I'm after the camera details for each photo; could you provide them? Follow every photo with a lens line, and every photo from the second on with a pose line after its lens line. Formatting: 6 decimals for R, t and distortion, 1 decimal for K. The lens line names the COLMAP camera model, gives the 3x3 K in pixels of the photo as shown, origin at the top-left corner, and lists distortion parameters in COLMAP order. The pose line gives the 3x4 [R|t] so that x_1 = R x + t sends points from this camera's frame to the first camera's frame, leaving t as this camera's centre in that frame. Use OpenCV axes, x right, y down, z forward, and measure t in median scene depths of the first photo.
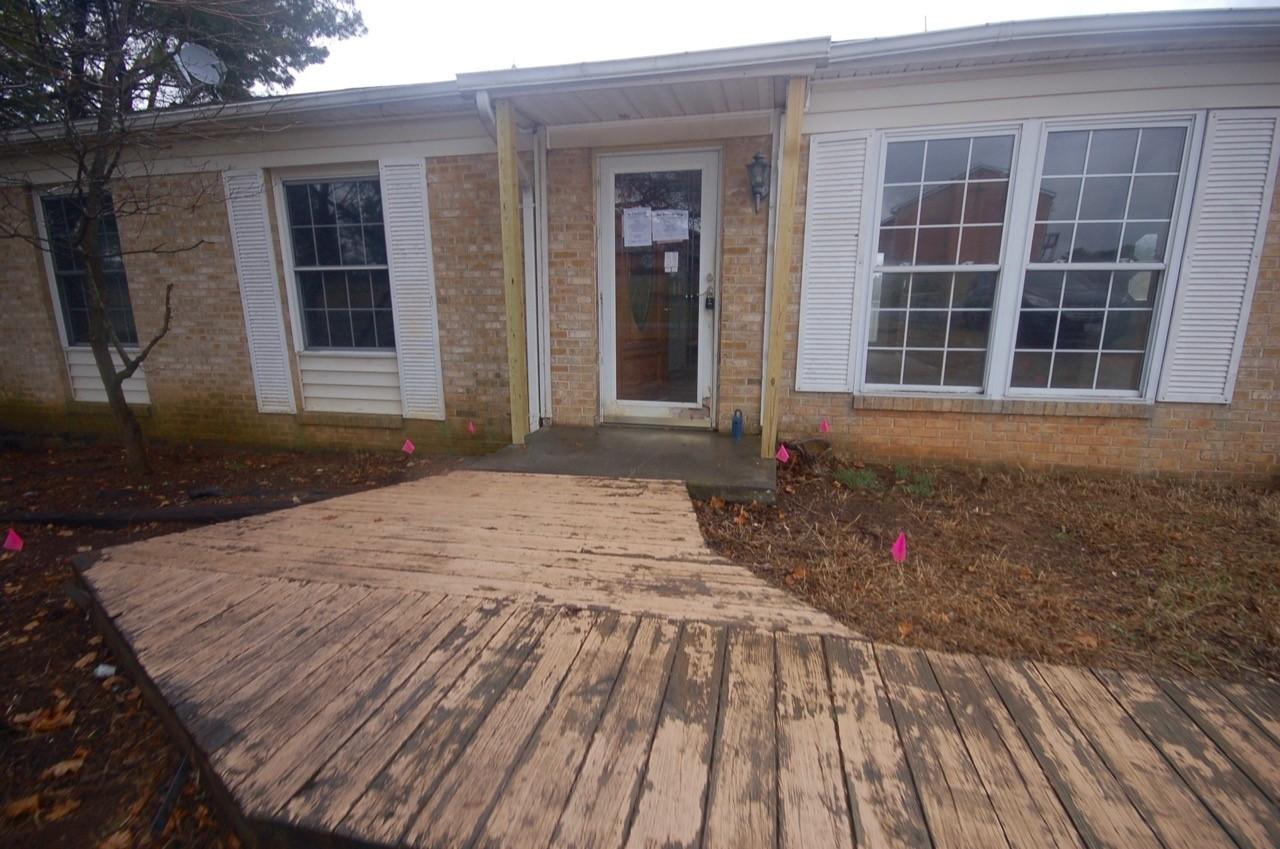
lens RADIAL K [[583.9, 0, 640.7], [0, 583.9, 429.9], [0, 0, 1]] dist [0.010896, -0.005696]
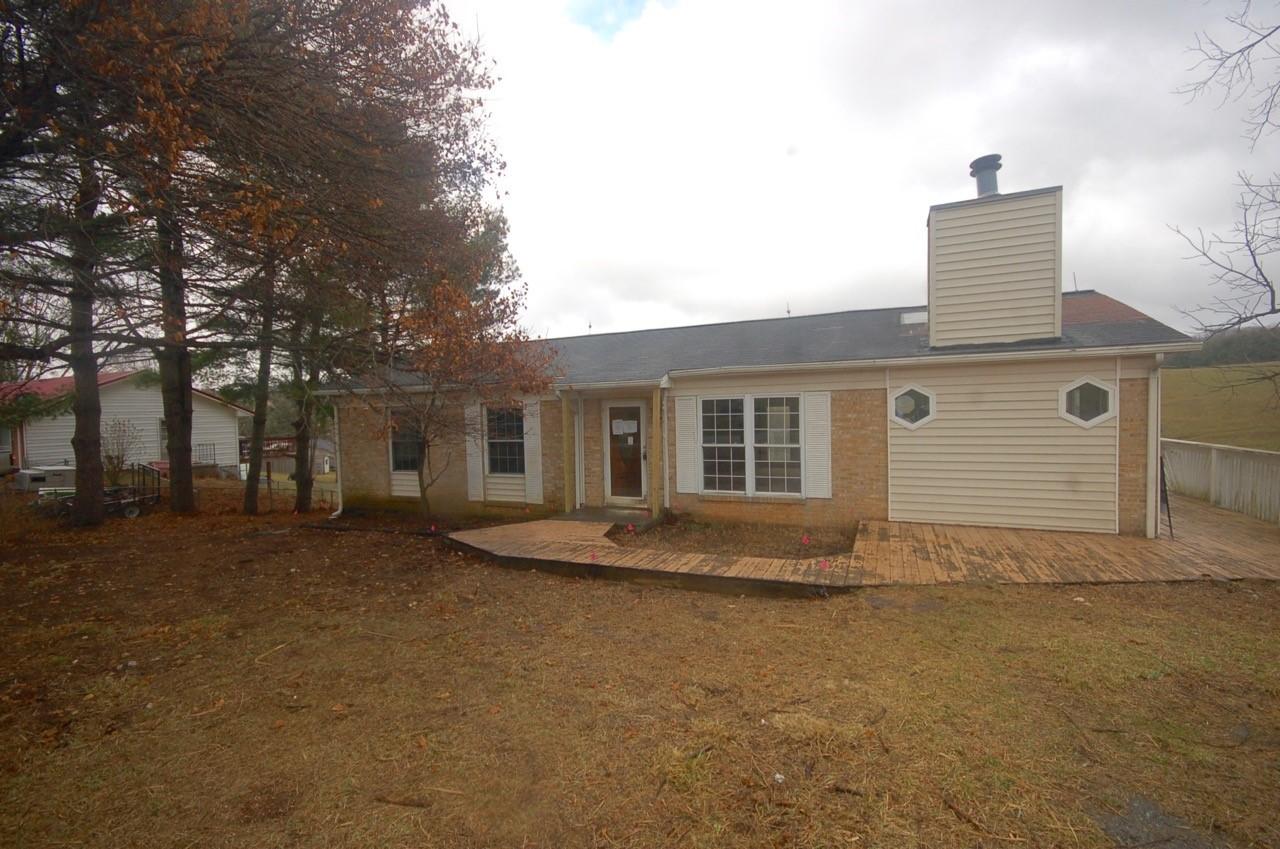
lens RADIAL K [[567.2, 0, 637.6], [0, 567.2, 435.1], [0, 0, 1]] dist [0.013647, -0.013150]
pose [[0.979919, -0.012745, -0.198987, 0.557350], [-0.021584, 0.985311, -0.169399, 0.099181], [0.198223, 0.170293, 0.965250, -1.321888]]
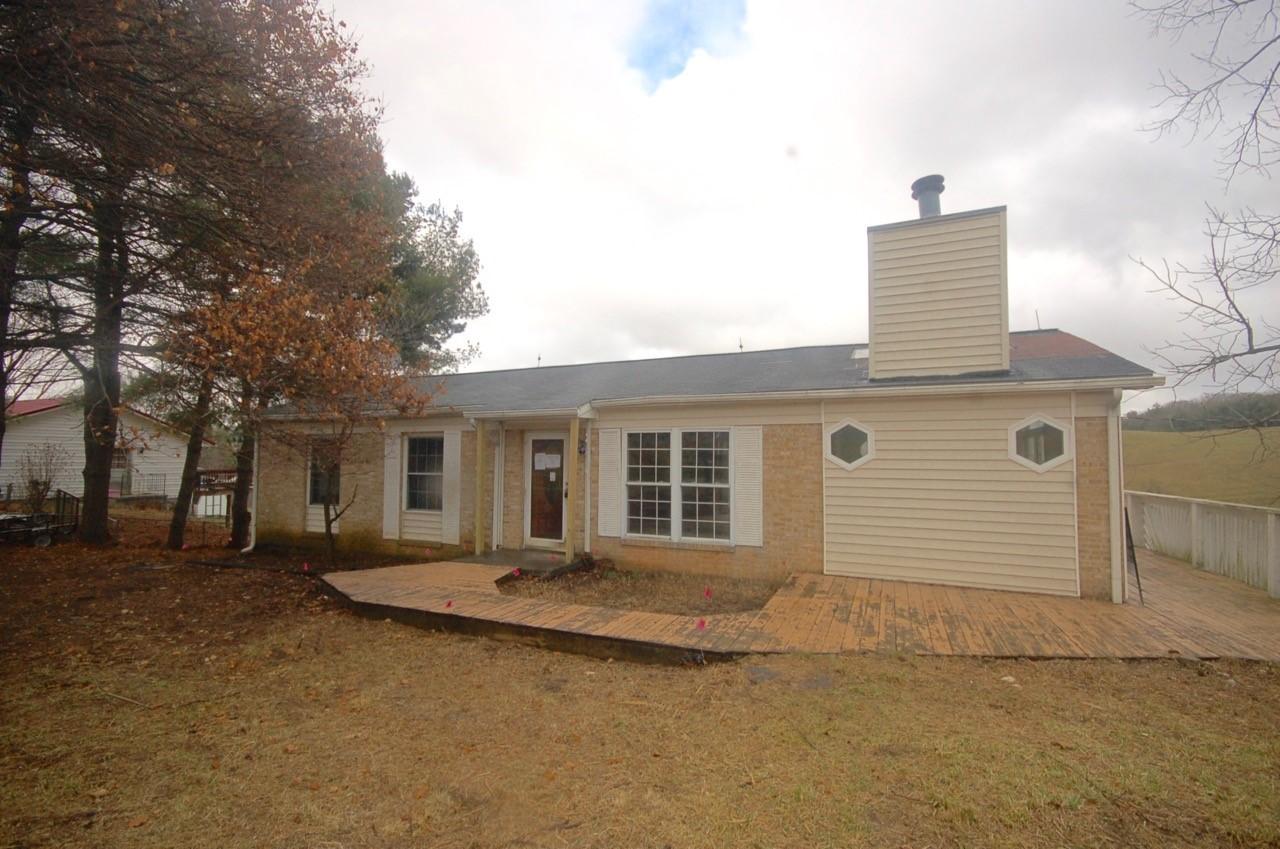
lens RADIAL K [[567.2, 0, 637.6], [0, 567.2, 435.1], [0, 0, 1]] dist [0.013647, -0.013150]
pose [[0.979879, -0.000506, -0.199594, 0.803027], [-0.050566, 0.966744, -0.250696, 0.092964], [0.193083, 0.255744, 0.947266, -1.051663]]
